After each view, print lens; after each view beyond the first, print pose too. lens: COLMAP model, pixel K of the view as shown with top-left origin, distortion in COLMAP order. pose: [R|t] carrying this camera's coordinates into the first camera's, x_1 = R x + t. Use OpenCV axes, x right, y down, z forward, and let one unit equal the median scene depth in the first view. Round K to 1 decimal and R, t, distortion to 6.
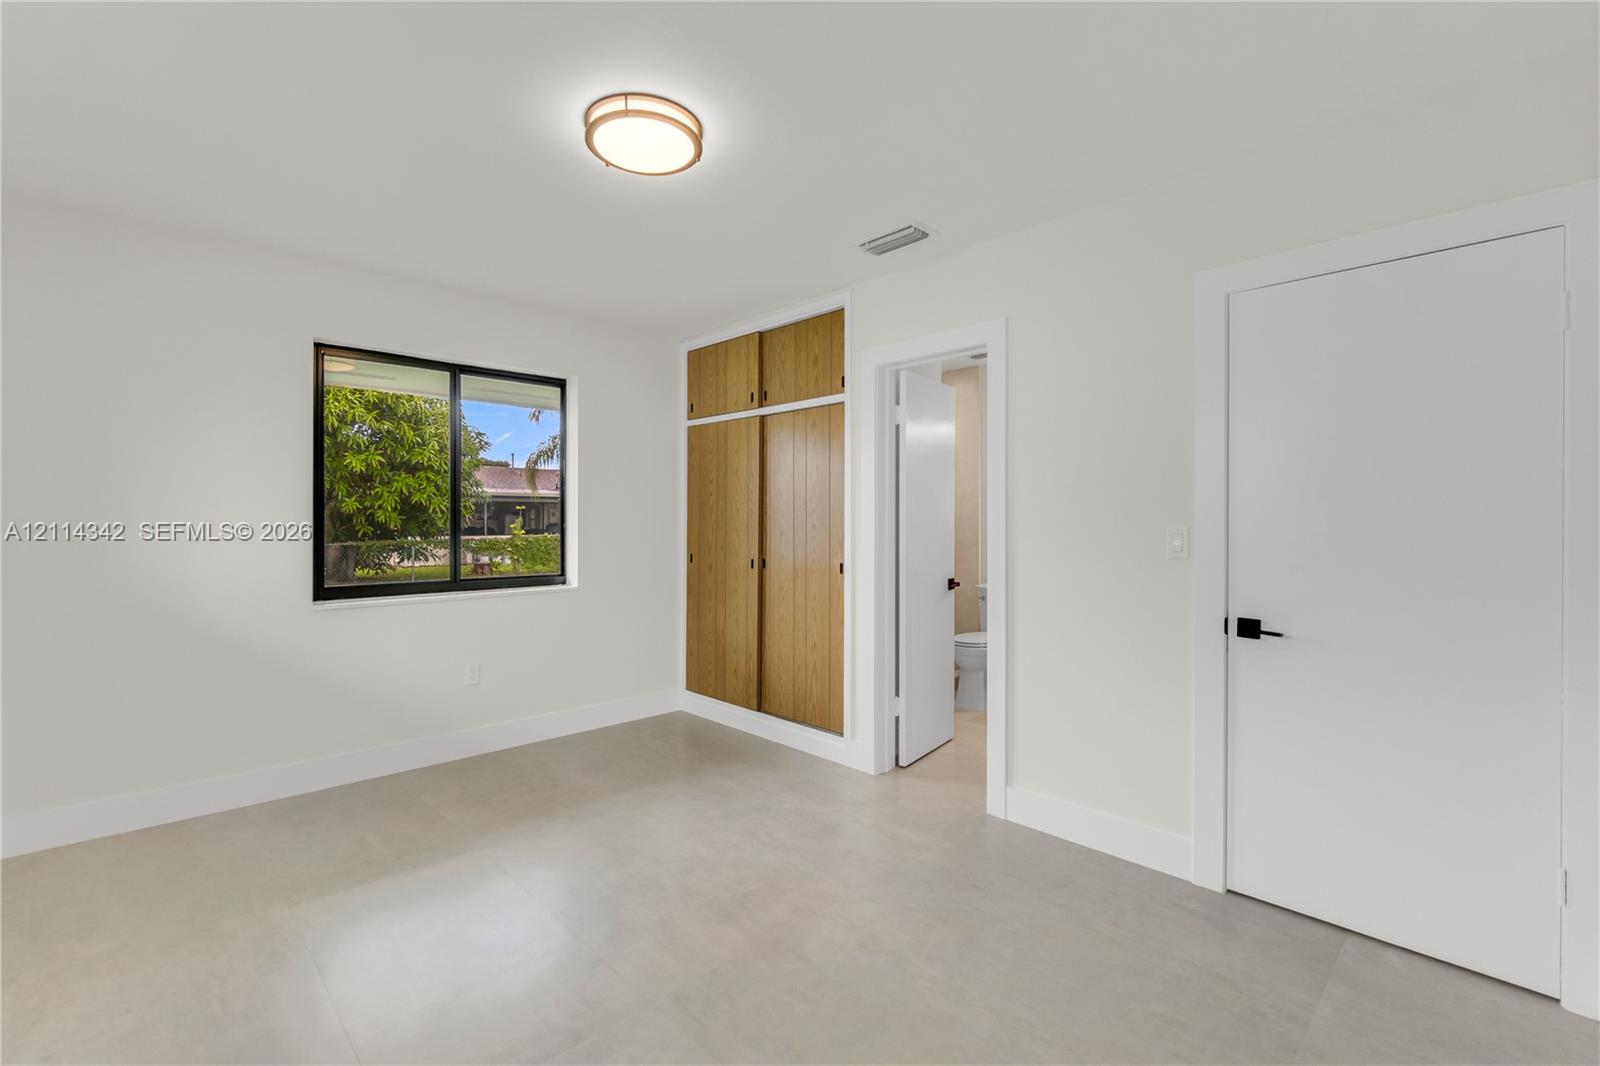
lens RADIAL K [[709.6, 0, 800.1], [0, 709.6, 519.9], [0, 0, 1]] dist [-0.006866, 0.001138]
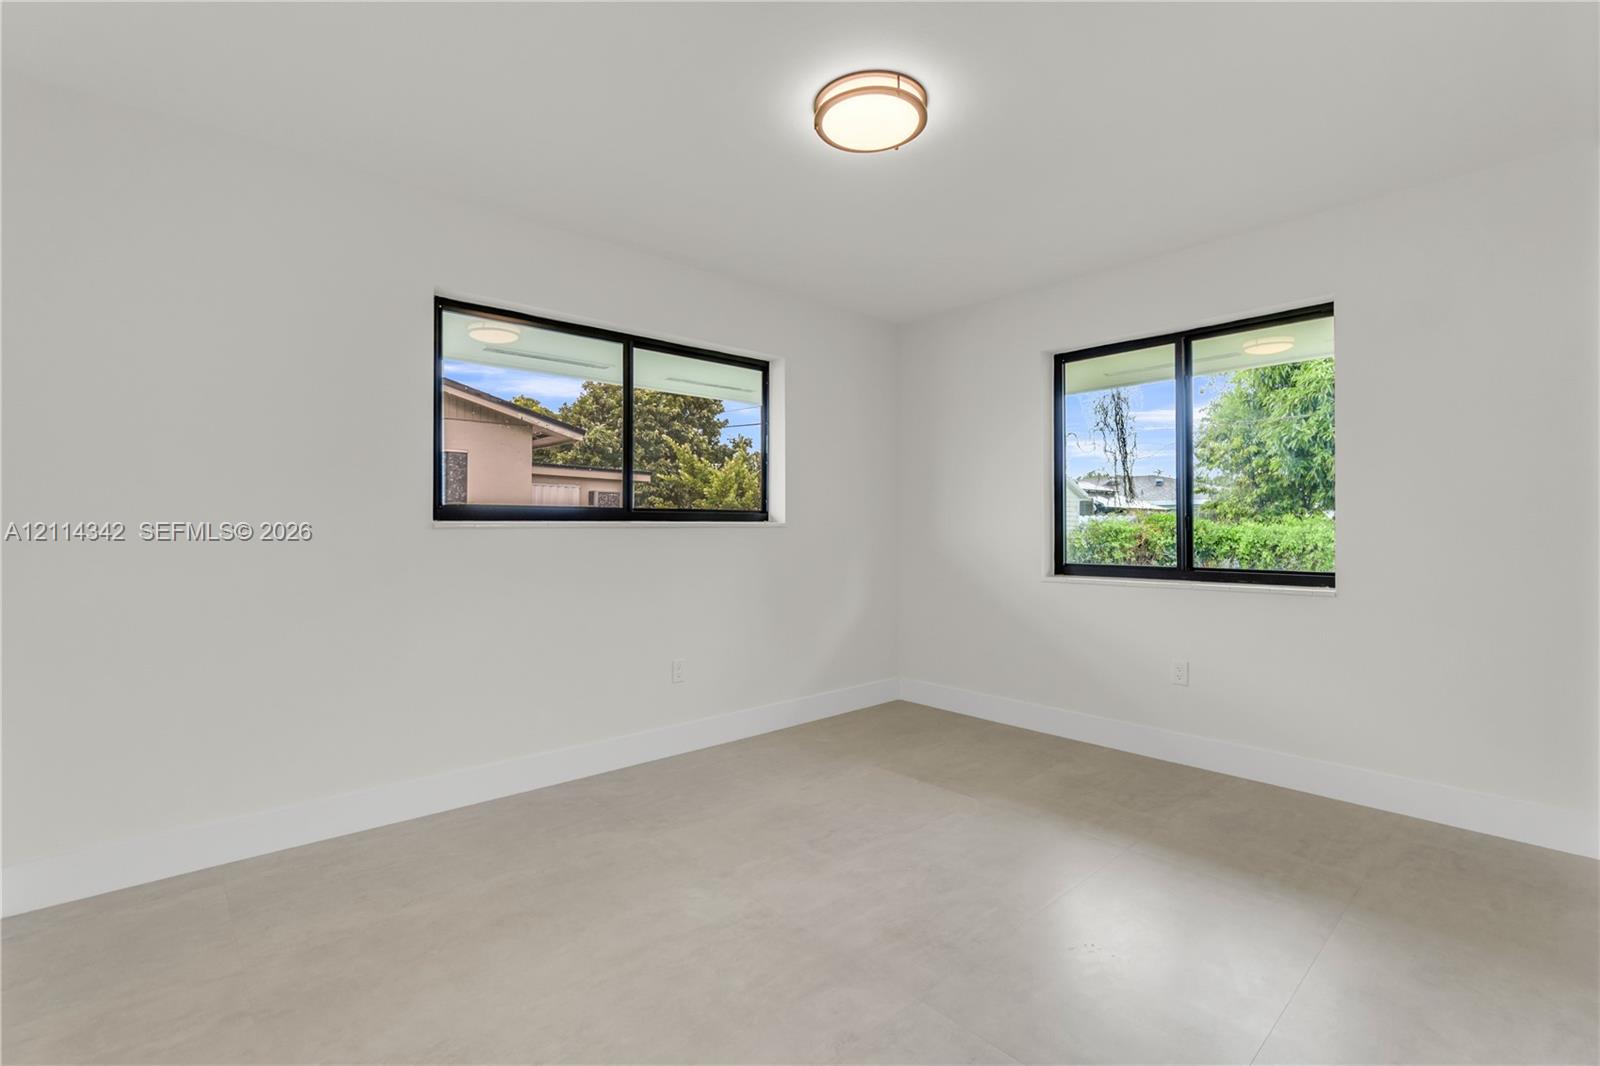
lens RADIAL K [[709.6, 0, 784.7], [0, 709.6, 510.2], [0, 0, 1]] dist [-0.006866, 0.001138]
pose [[-0.051297, -0.026448, -0.998333, 0.416321], [0.003427, 0.999639, -0.026659, 0.030816], [0.998678, -0.004789, -0.051188, 0.485669]]
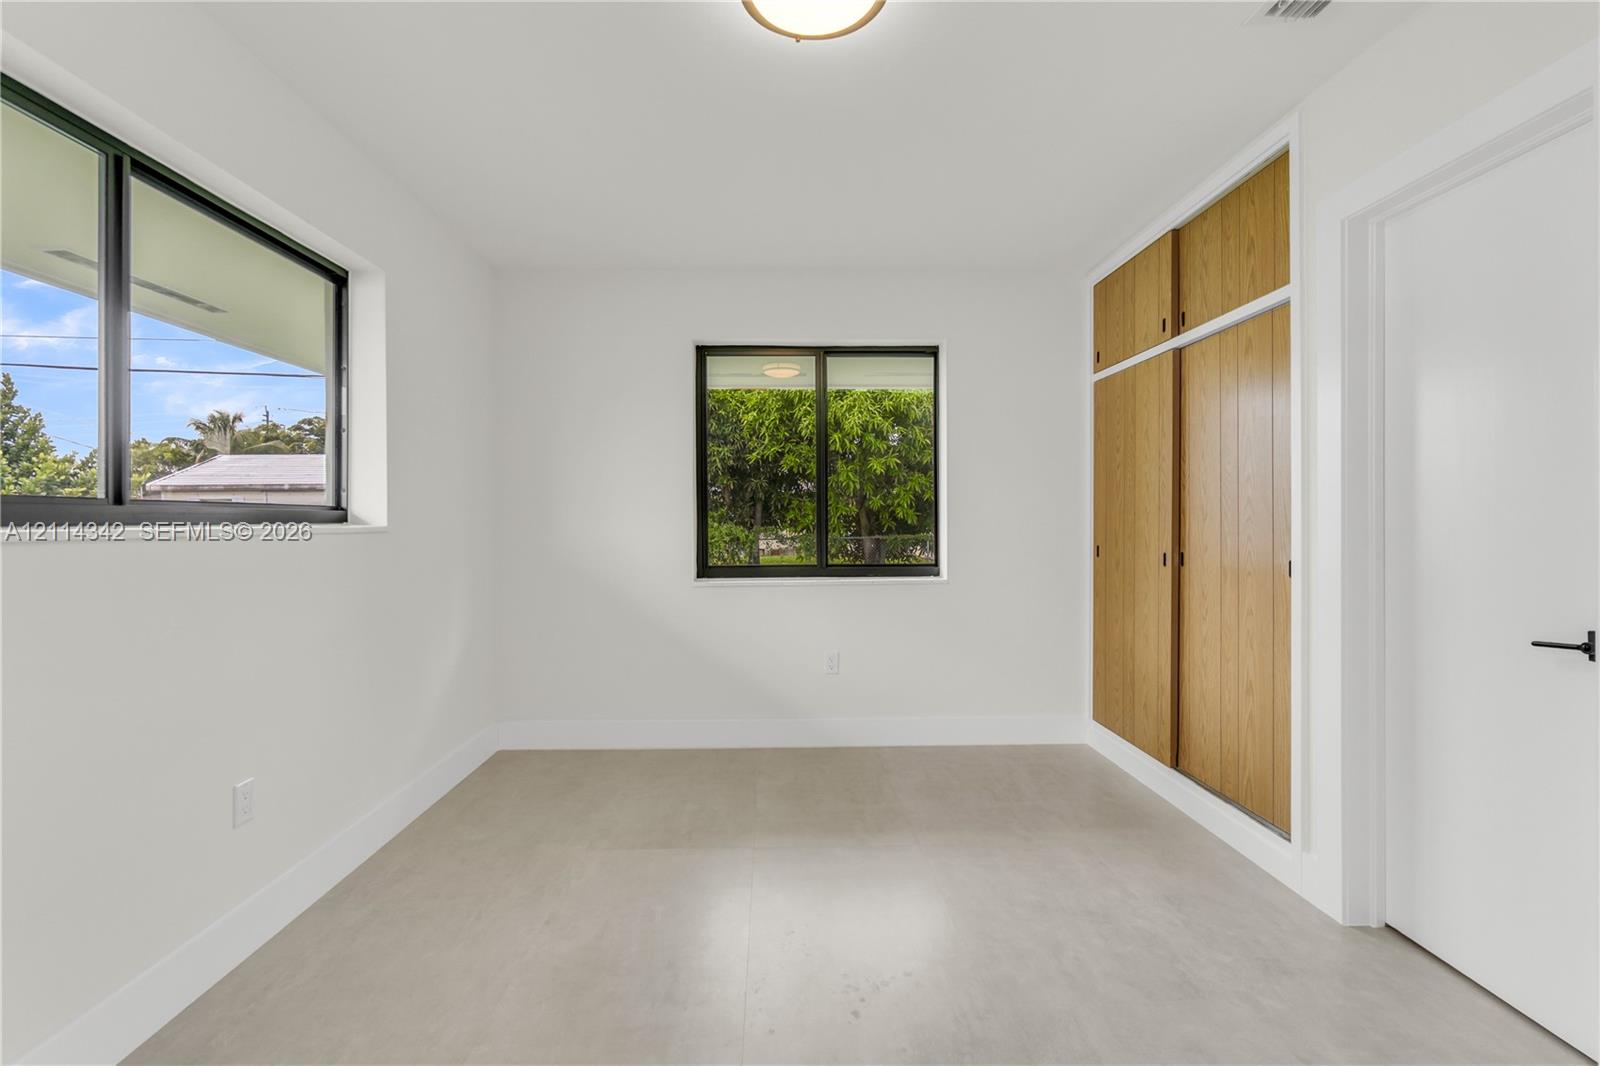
lens RADIAL K [[709.6, 0, 787.2], [0, 709.6, 522.2], [0, 0, 1]] dist [-0.006866, 0.001138]
pose [[0.729608, -0.004378, -0.683852, 0.142239], [0.008089, 0.999965, 0.002228, 0.020228], [0.683818, -0.007157, 0.729618, 0.223870]]
